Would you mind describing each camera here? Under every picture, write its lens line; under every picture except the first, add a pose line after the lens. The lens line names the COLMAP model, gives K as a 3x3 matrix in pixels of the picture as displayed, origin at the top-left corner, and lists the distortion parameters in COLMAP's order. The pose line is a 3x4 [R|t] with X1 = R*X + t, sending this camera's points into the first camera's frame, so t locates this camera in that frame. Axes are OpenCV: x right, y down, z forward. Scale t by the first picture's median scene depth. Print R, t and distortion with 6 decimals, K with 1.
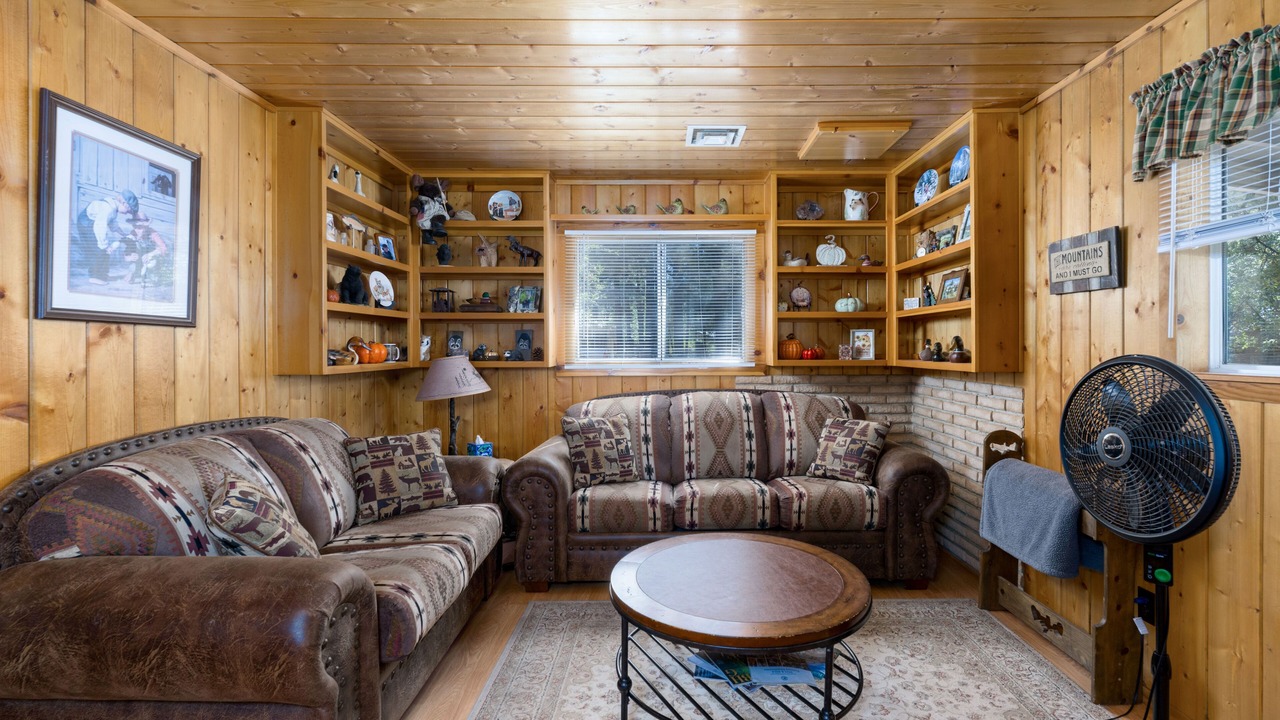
lens RADIAL K [[579.7, 0, 645.6], [0, 579.7, 355.8], [0, 0, 1]] dist [-0.003444, -0.000551]
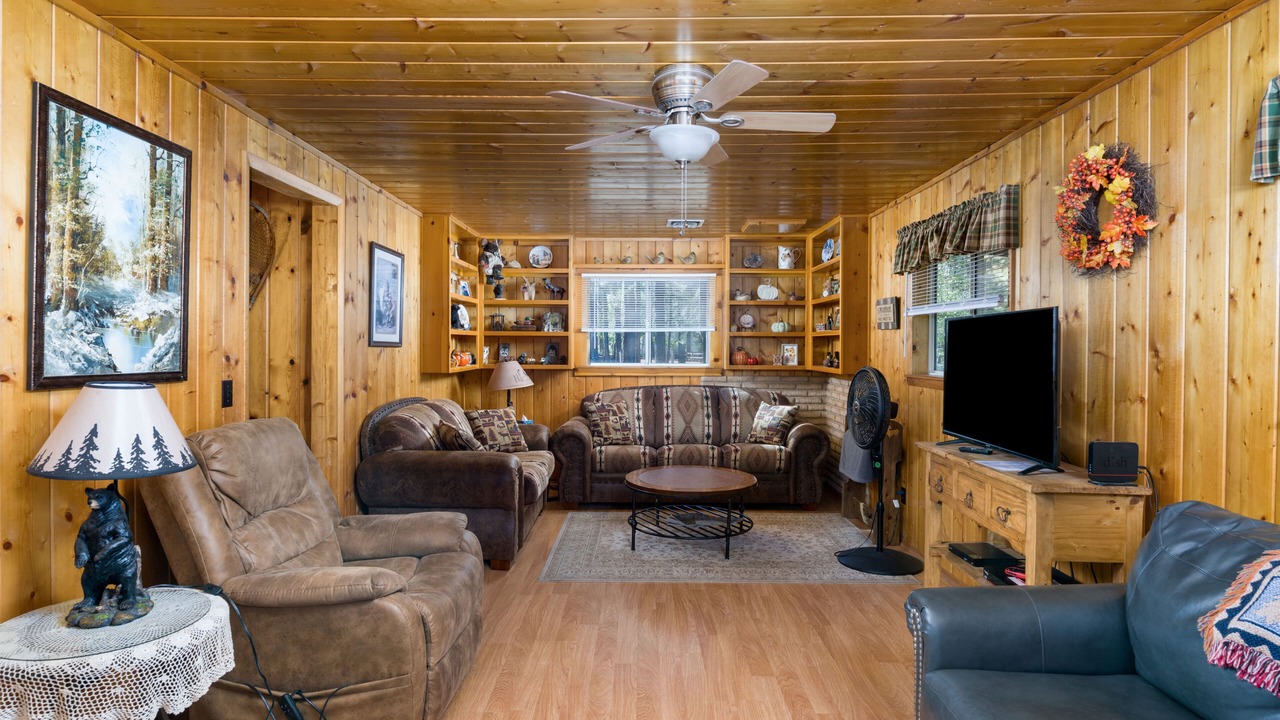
lens RADIAL K [[675.4, 0, 607.4], [0, 675.4, 354.3], [0, 0, 1]] dist [-0.003372, -0.001385]
pose [[0.999766, 0.006622, -0.020583, -0.047267], [-0.006629, 0.999978, -0.000290, -0.019934], [0.020581, 0.000426, 0.999788, -0.786101]]
